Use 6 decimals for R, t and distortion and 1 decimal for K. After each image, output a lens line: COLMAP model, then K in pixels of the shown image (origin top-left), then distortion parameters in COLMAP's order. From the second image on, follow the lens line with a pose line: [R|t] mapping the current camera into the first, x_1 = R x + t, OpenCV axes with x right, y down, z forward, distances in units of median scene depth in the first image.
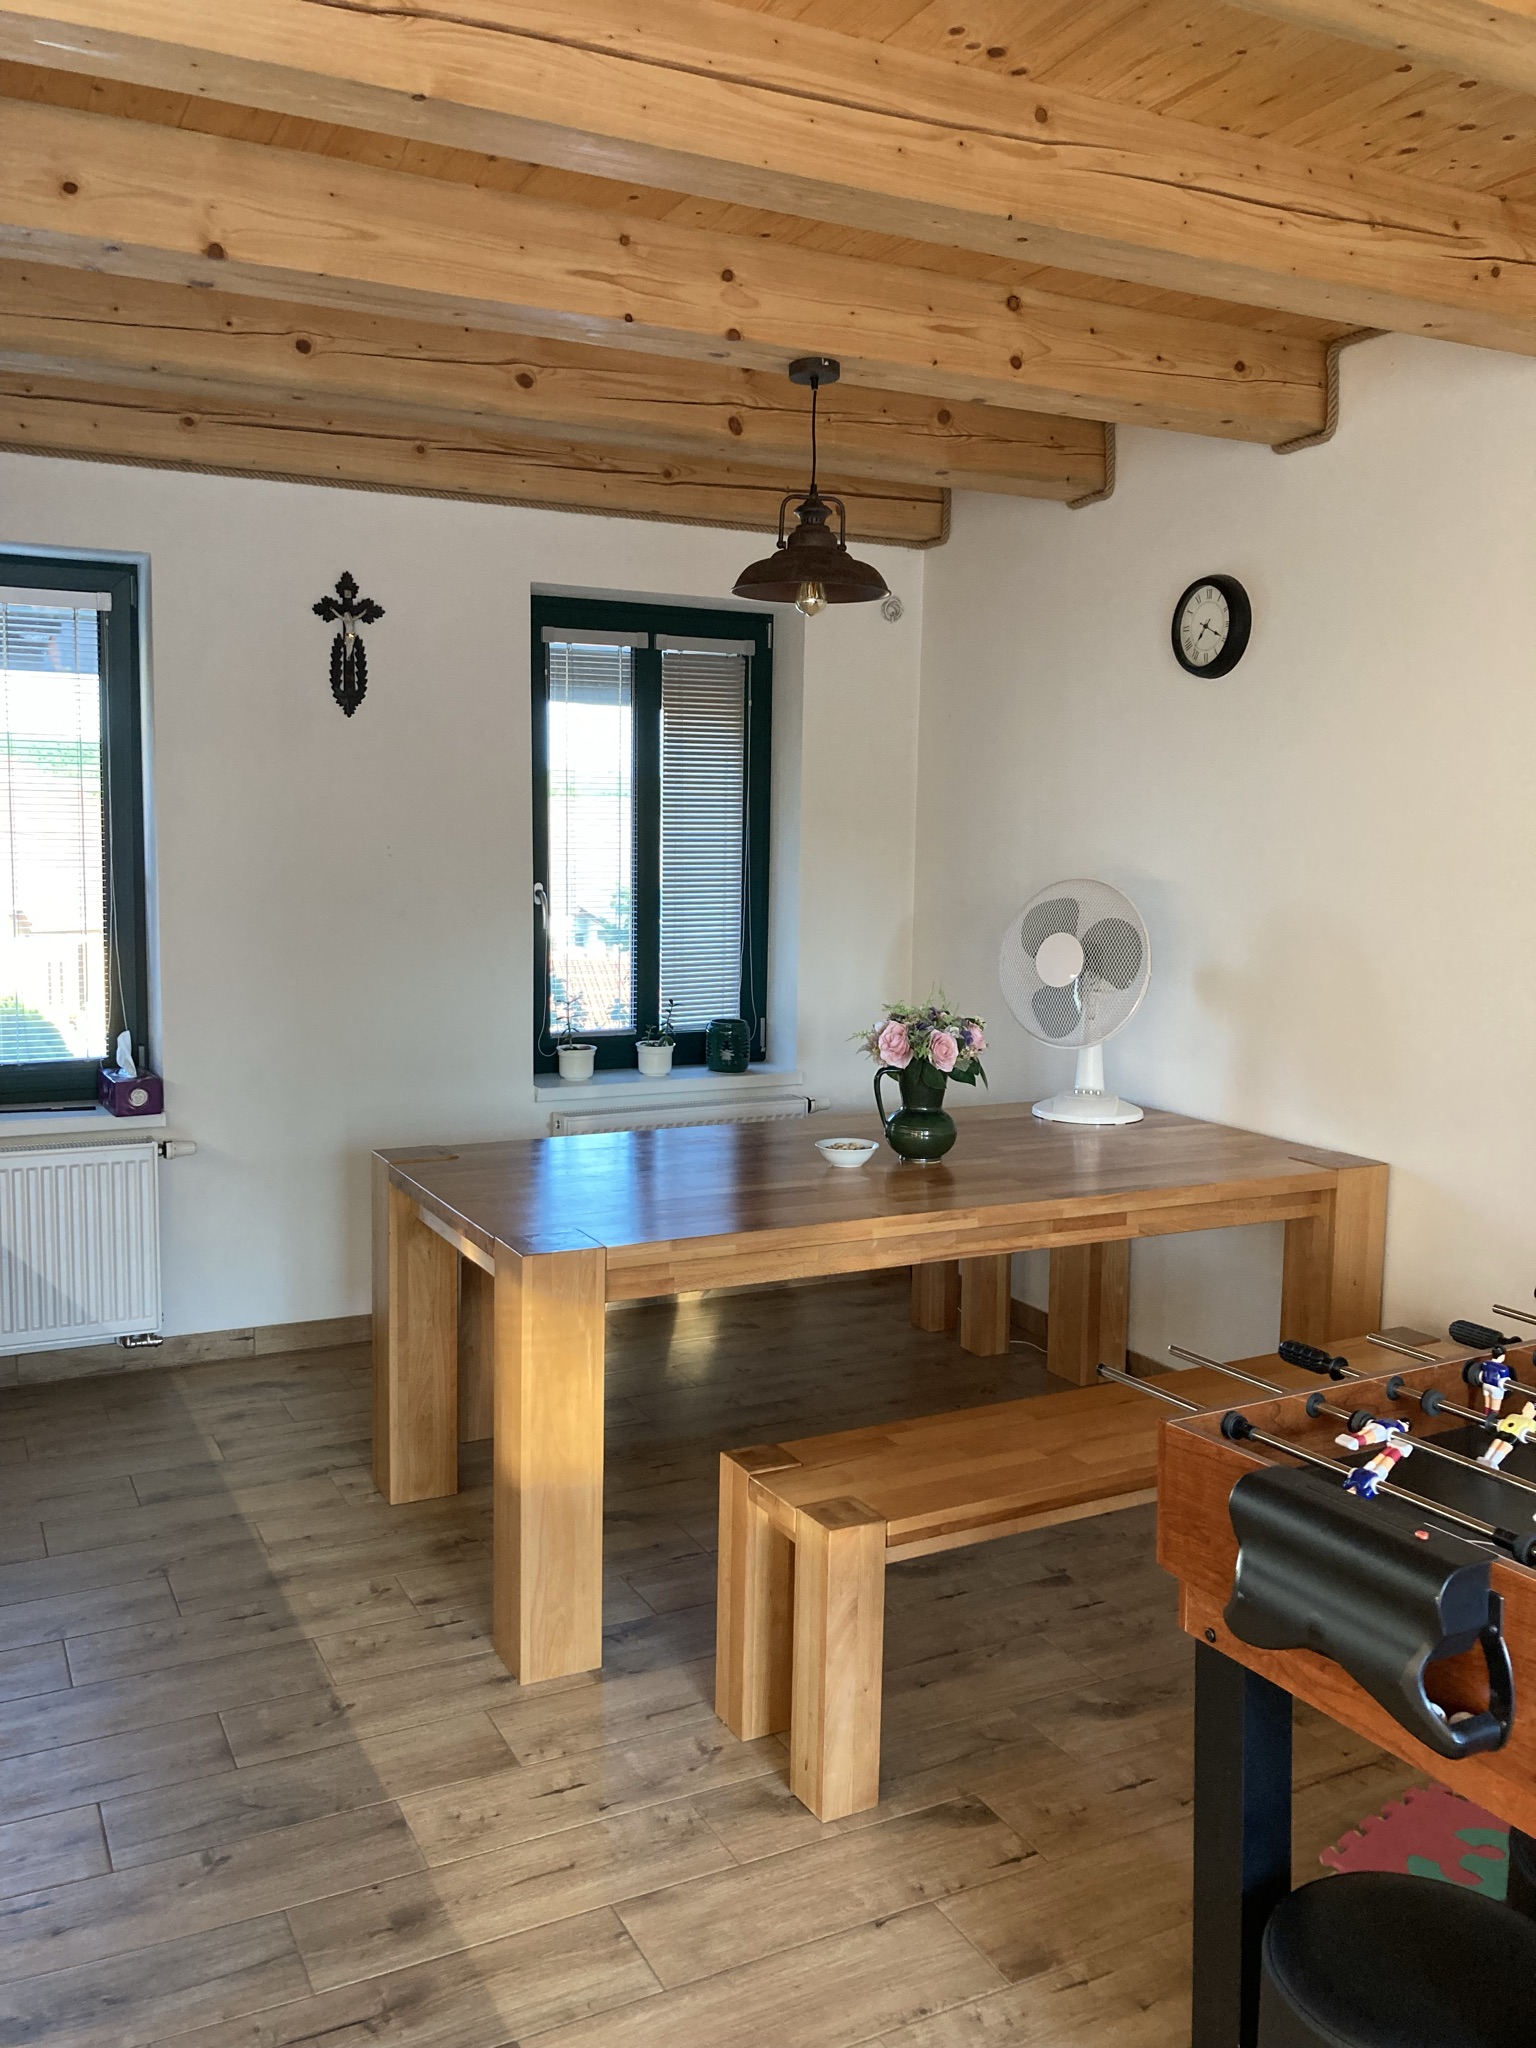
lens RADIAL K [[1699.8, 0, 762.6], [0, 1699.8, 1009.0], [0, 0, 1]] dist [0.029587, -0.013199]
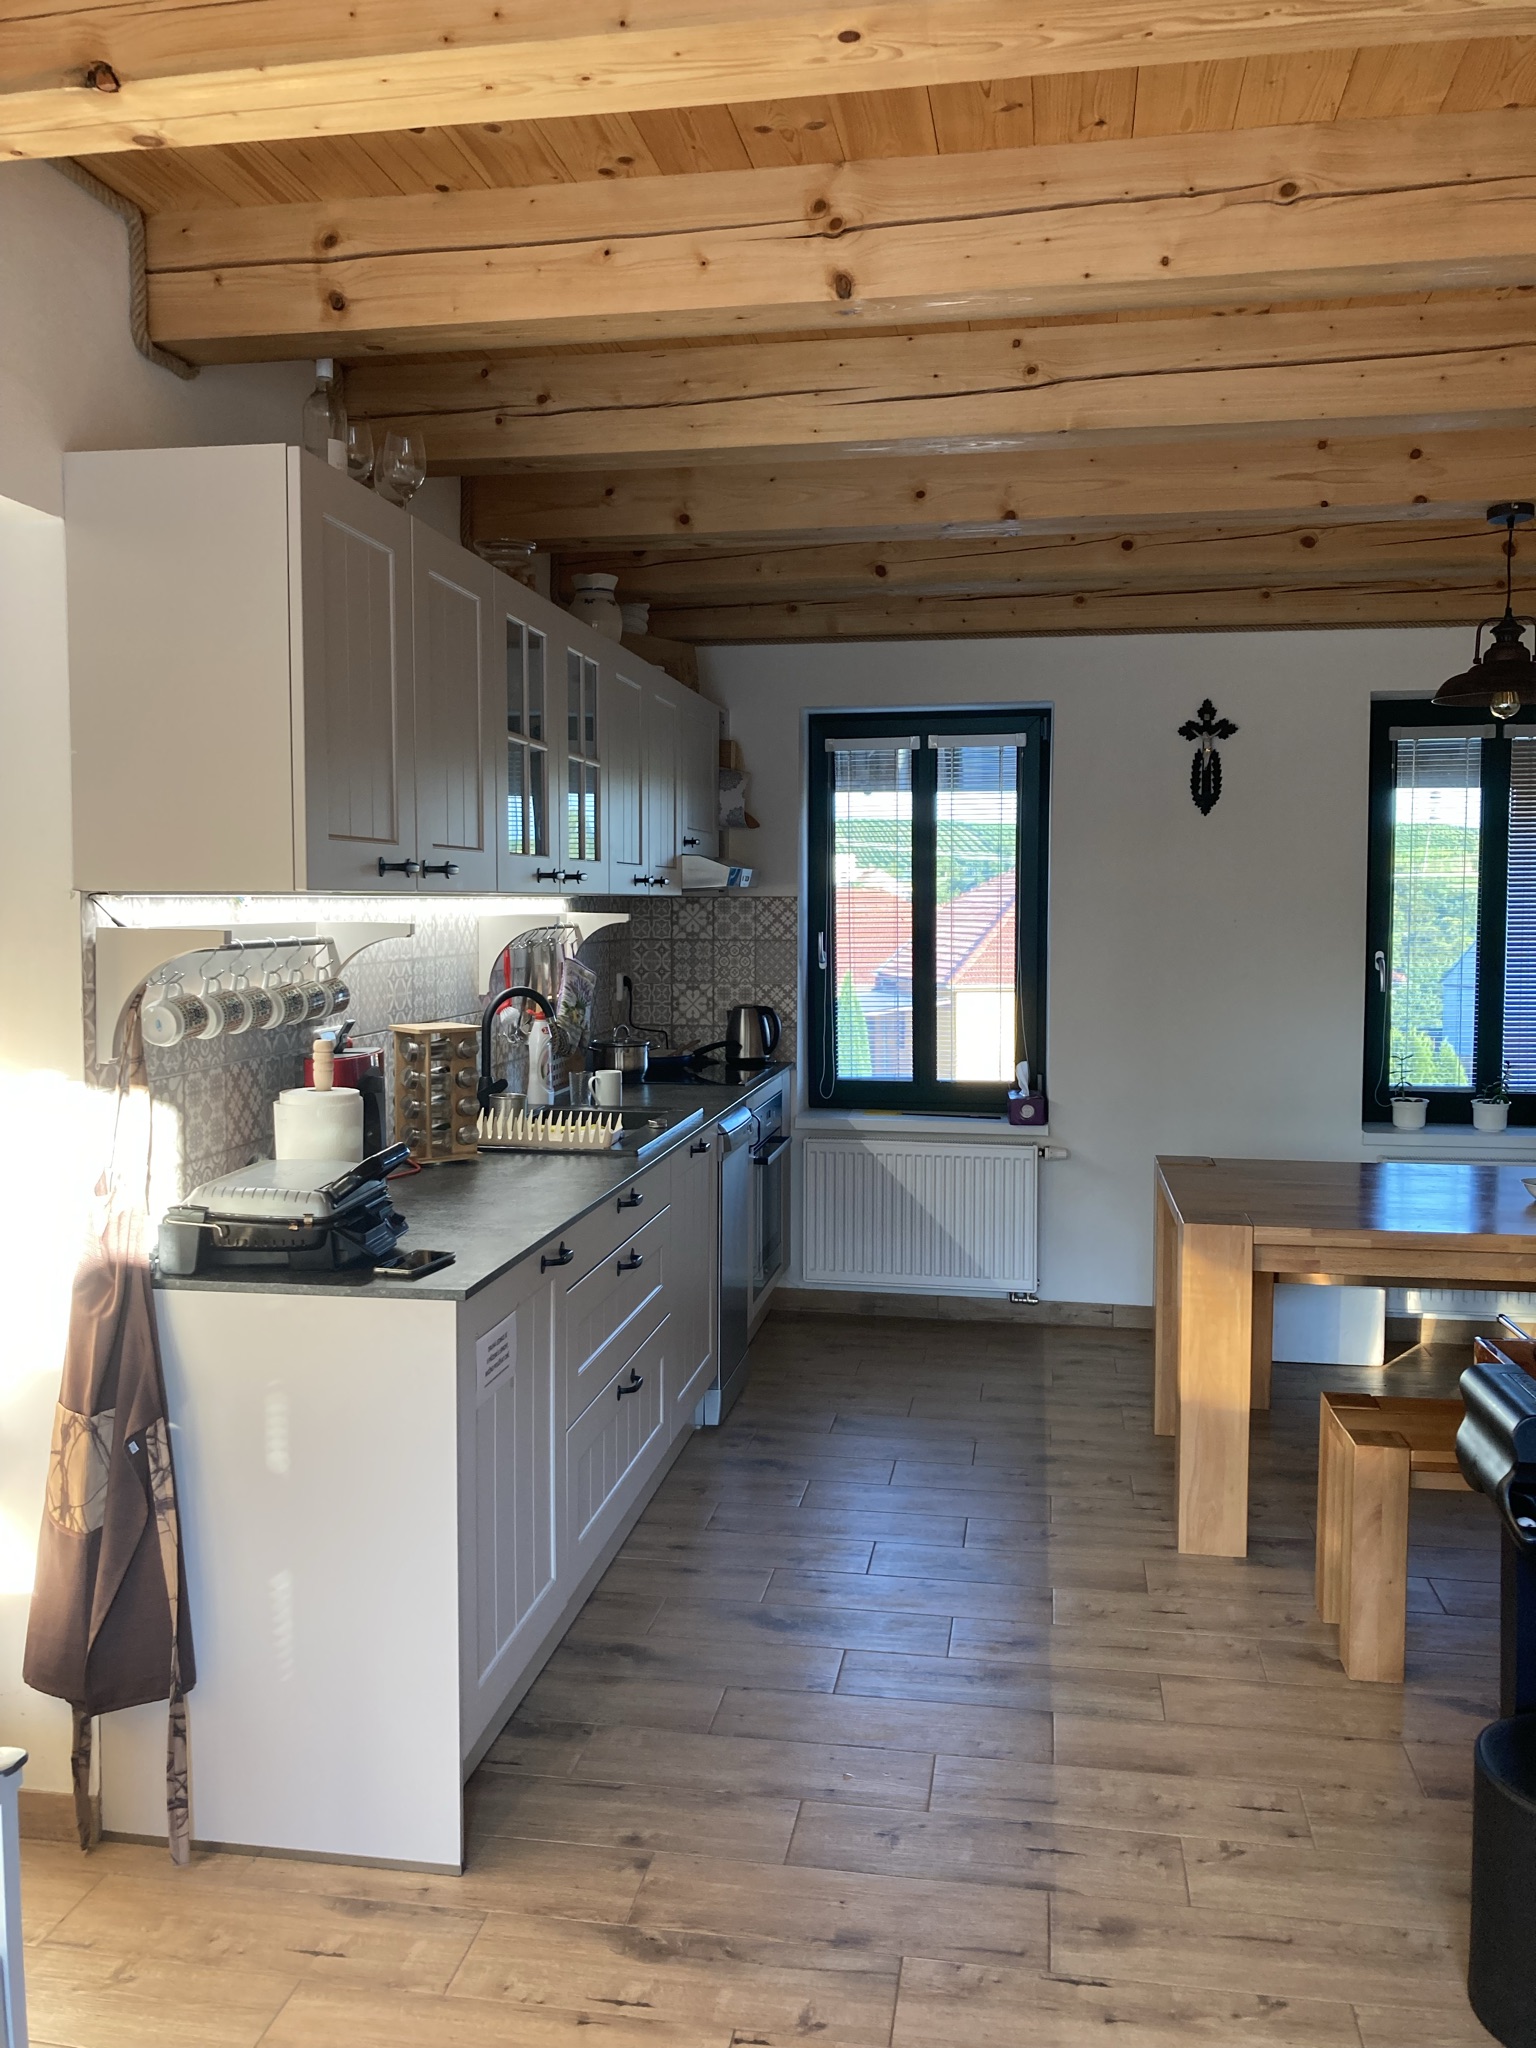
lens RADIAL K [[1699.8, 0, 762.6], [0, 1699.8, 1009.0], [0, 0, 1]] dist [0.029587, -0.013199]
pose [[0.803452, 0.025068, -0.594841, 0.290872], [-0.053877, 0.998075, -0.030711, 0.028393], [0.592926, 0.056723, 0.803257, -0.209231]]
